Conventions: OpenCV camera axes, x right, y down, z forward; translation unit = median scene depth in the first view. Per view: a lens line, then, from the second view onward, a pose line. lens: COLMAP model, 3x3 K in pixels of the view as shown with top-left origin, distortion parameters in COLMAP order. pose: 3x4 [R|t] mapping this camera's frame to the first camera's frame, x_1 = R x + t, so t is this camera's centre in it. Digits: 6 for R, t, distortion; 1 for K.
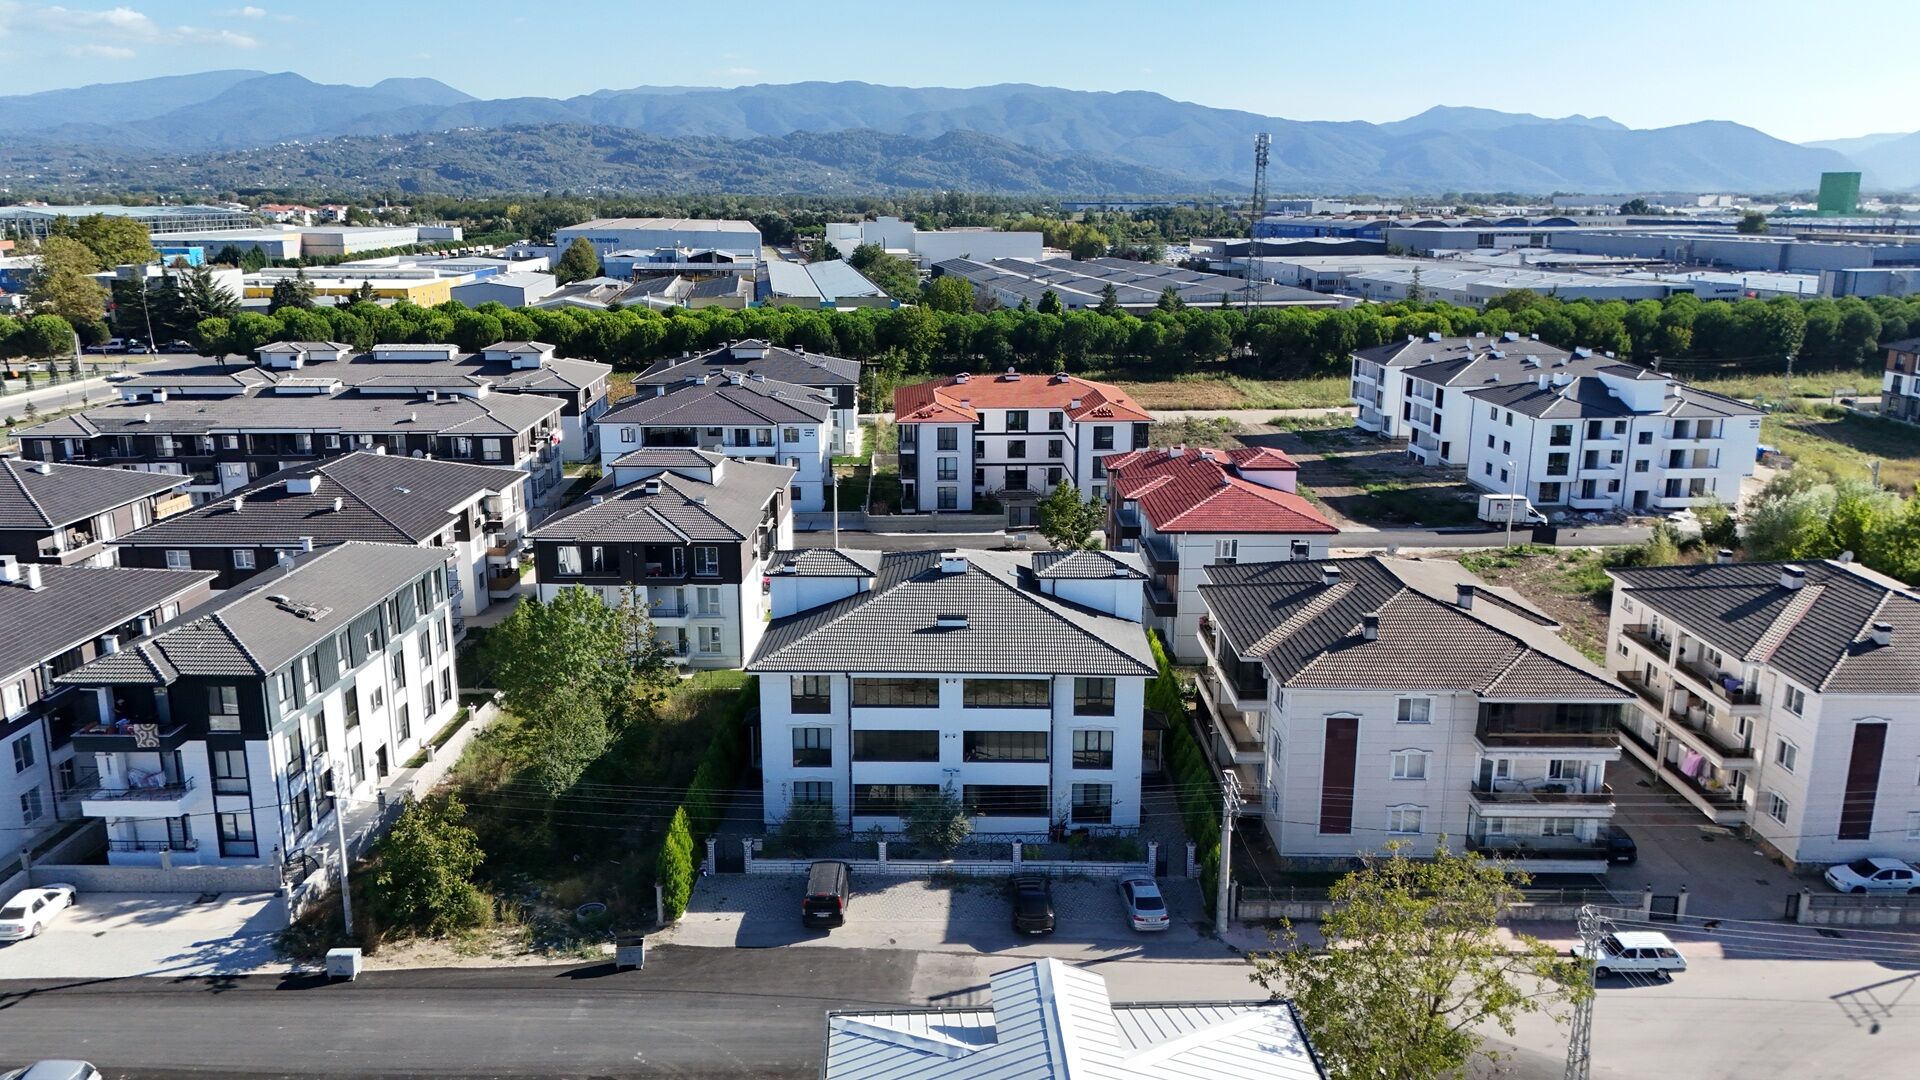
lens RADIAL K [[1397.3, 0, 960.0], [0, 1397.3, 540.0], [0, 0, 1]] dist [0.093502, -0.096666]
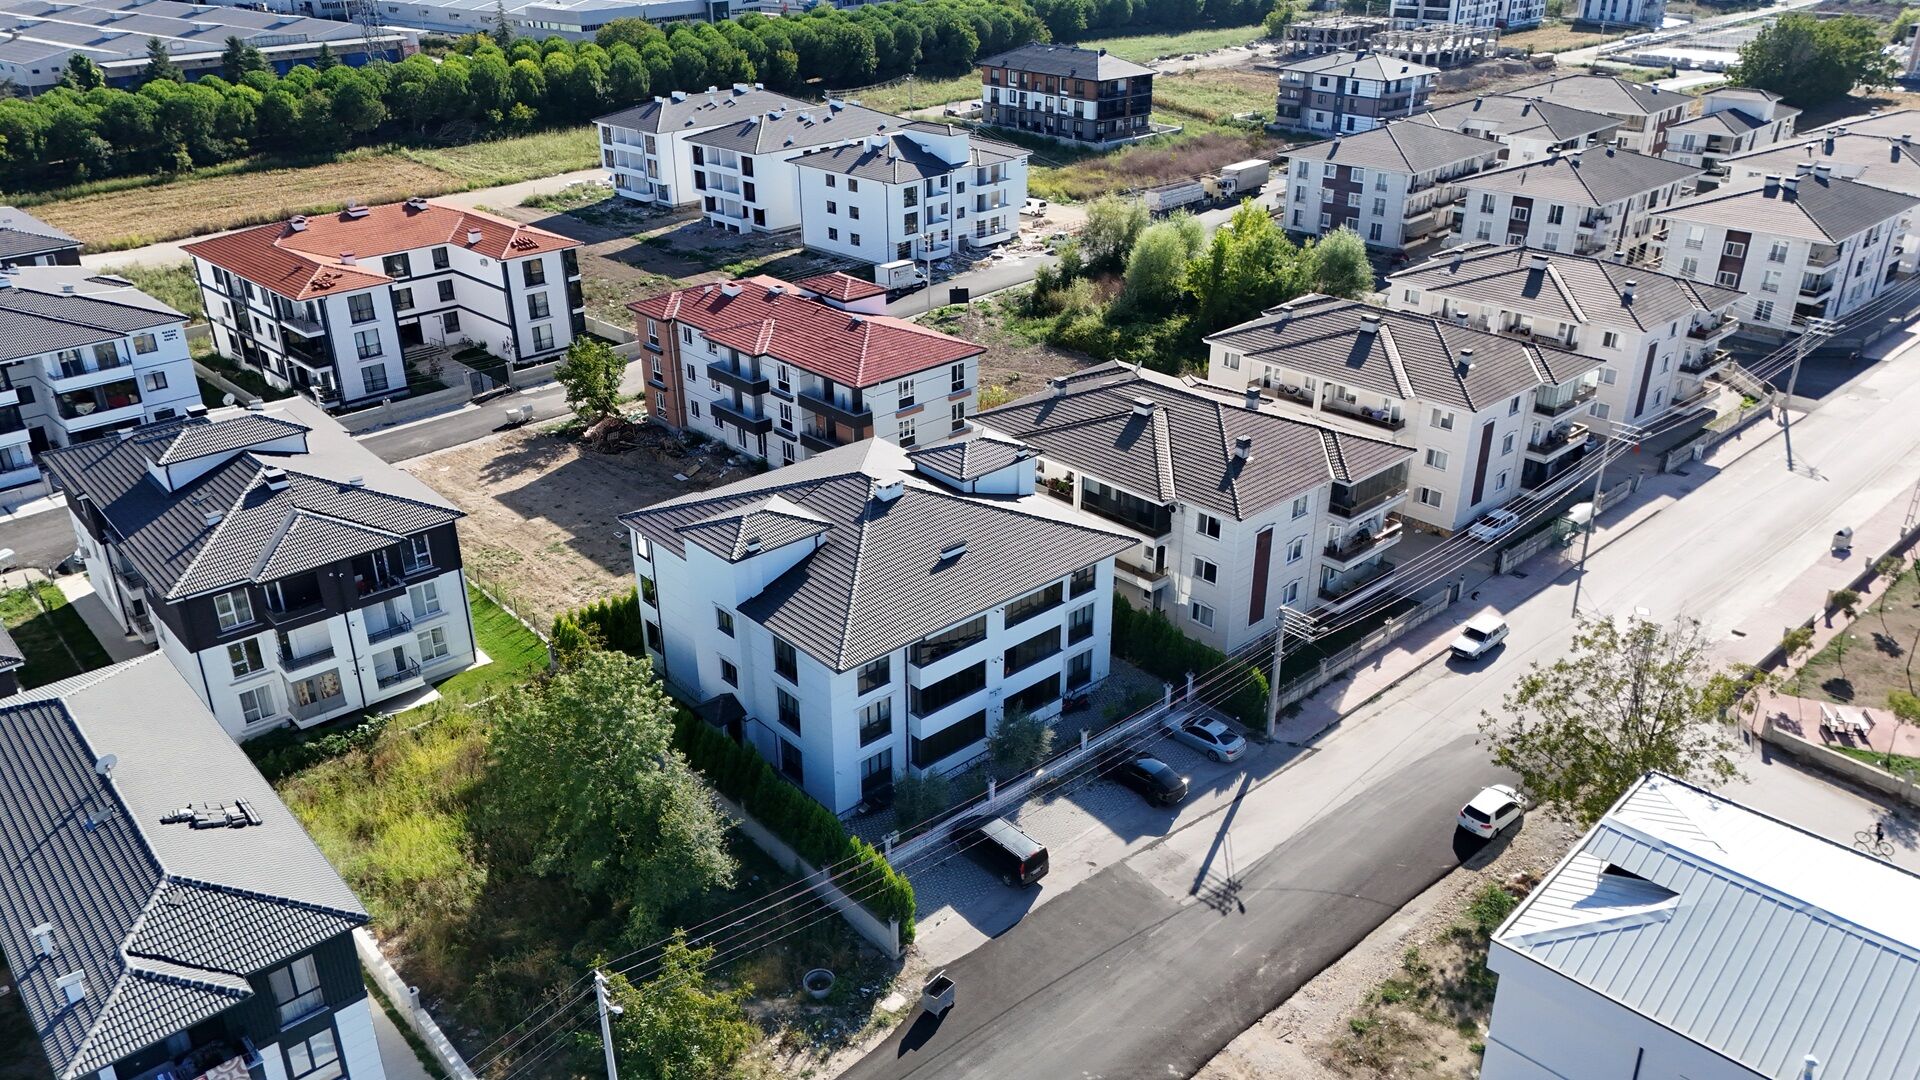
lens RADIAL K [[1397.3, 0, 960.0], [0, 1397.3, 540.0], [0, 0, 1]] dist [0.093502, -0.096666]
pose [[0.733887, -0.300108, 0.609380, -0.566696], [0.169112, 0.949585, 0.263988, -0.196377], [-0.657883, -0.090684, 0.747640, 0.249589]]
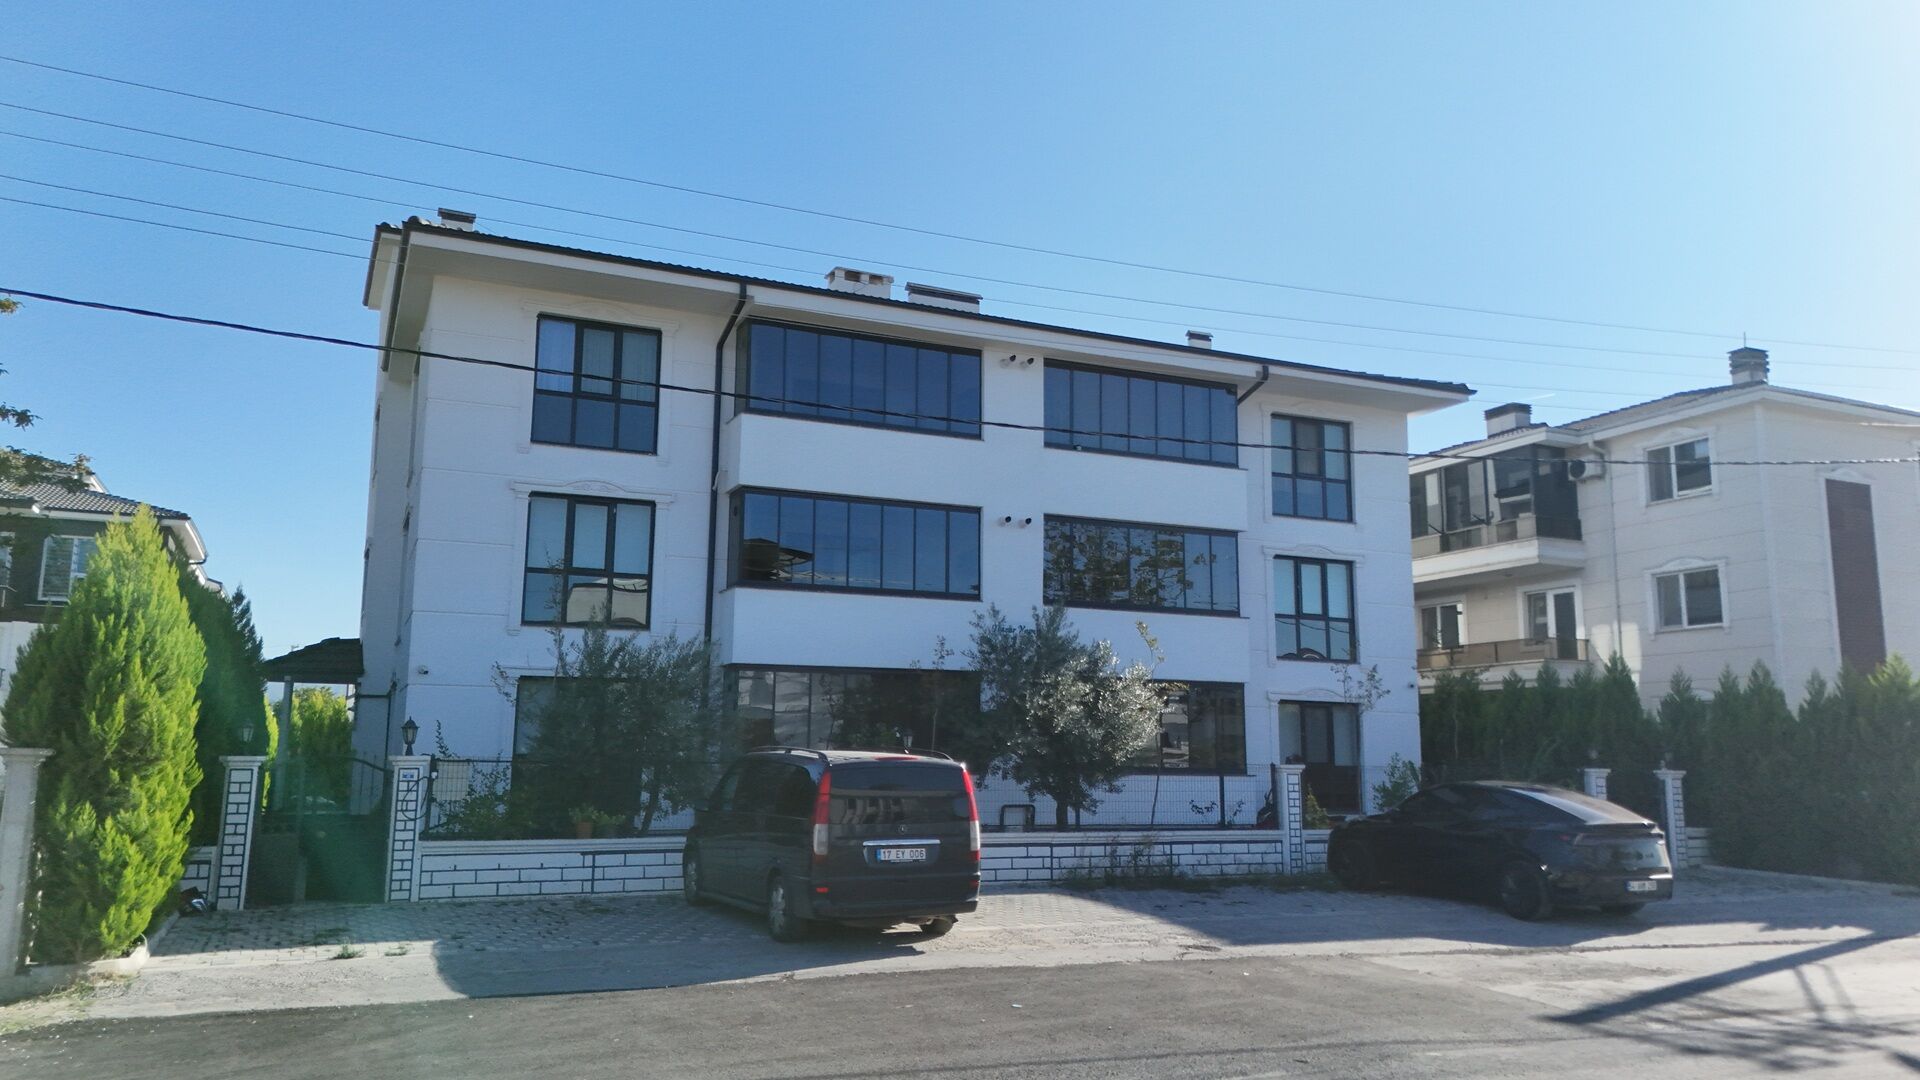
lens RADIAL K [[1403.0, 0, 960.0], [0, 1403.0, 540.0], [0, 0, 1]] dist [0.088848, -0.094298]
pose [[0.903439, 0.073656, 0.422341, -0.154402], [0.096221, 0.925161, -0.367178, 0.251018], [-0.417778, 0.372361, 0.828739, 0.659402]]
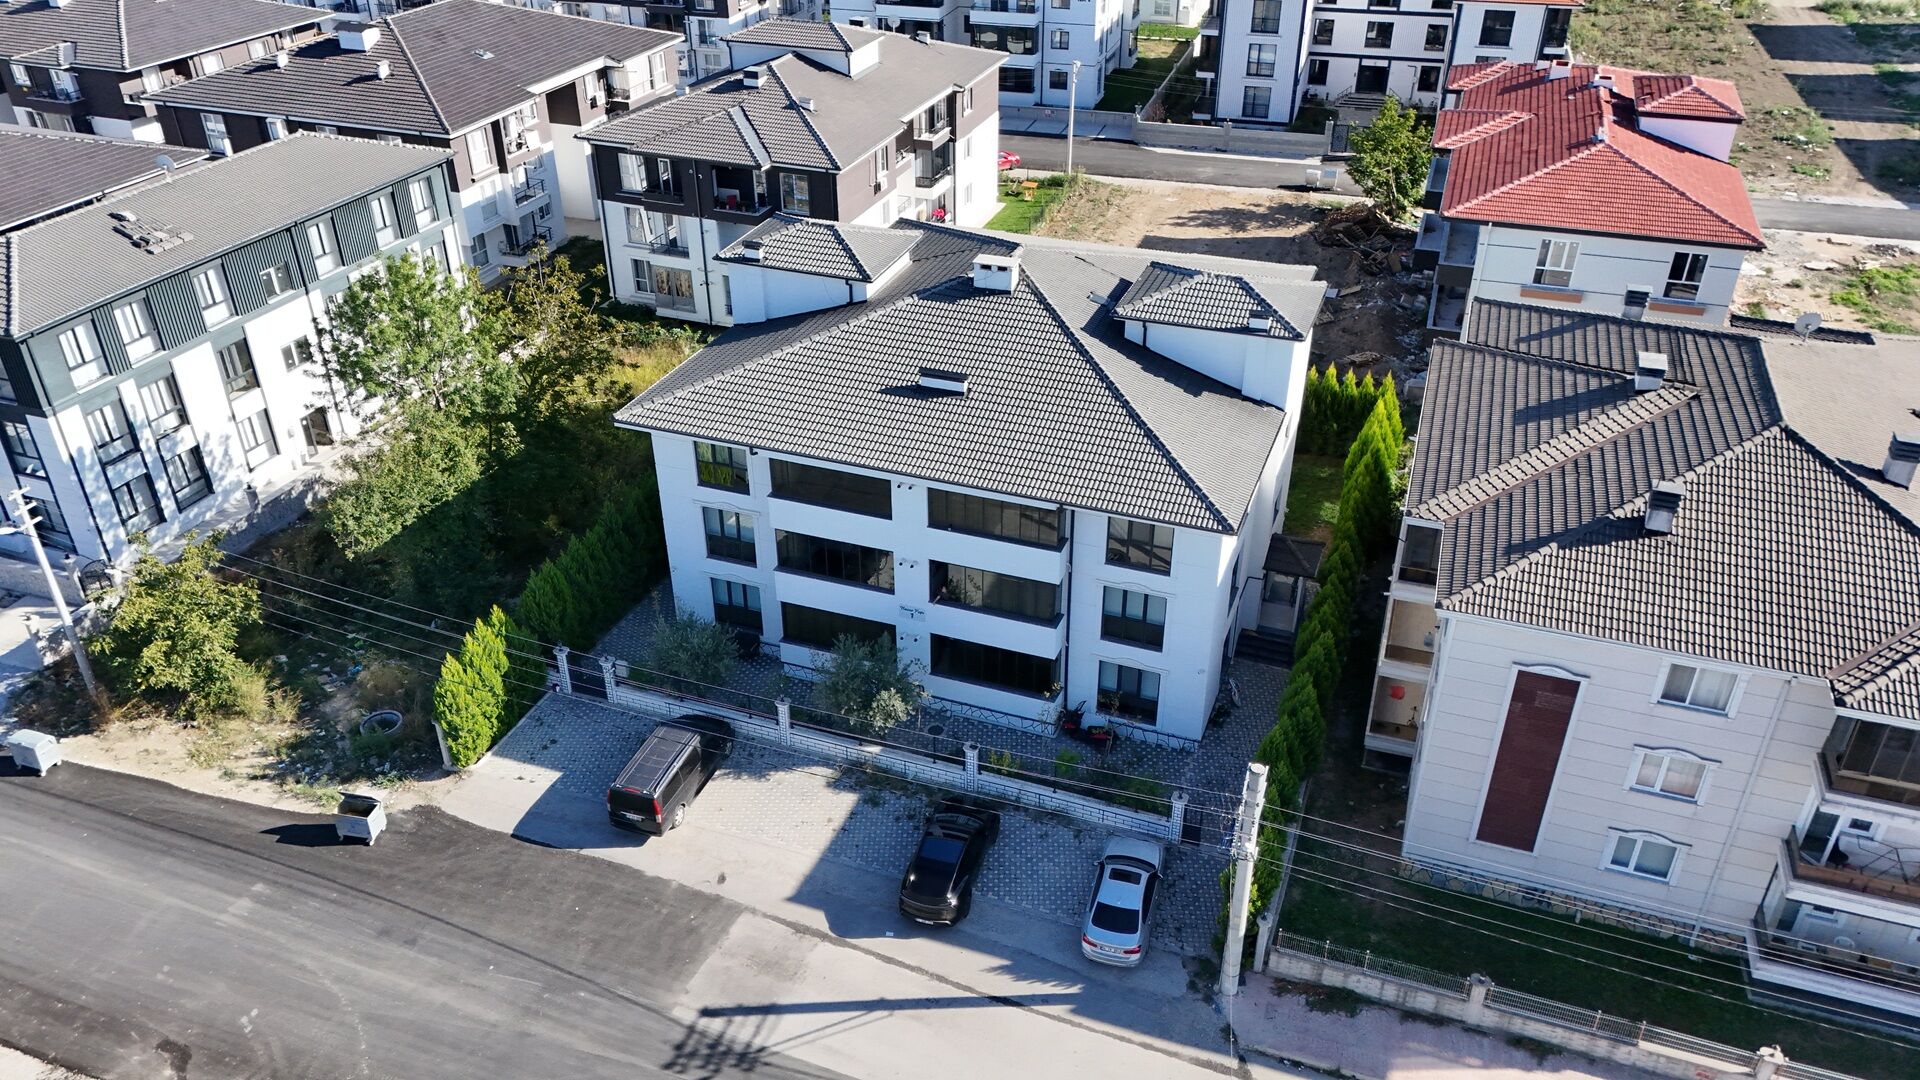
lens RADIAL K [[1403.0, 0, 960.0], [0, 1403.0, 540.0], [0, 0, 1]] dist [0.088848, -0.094298]
pose [[0.944149, 0.170329, -0.282082, 0.179269], [-0.076611, 0.946051, 0.314831, -0.067870], [0.320489, -0.275637, 0.906262, 0.395284]]
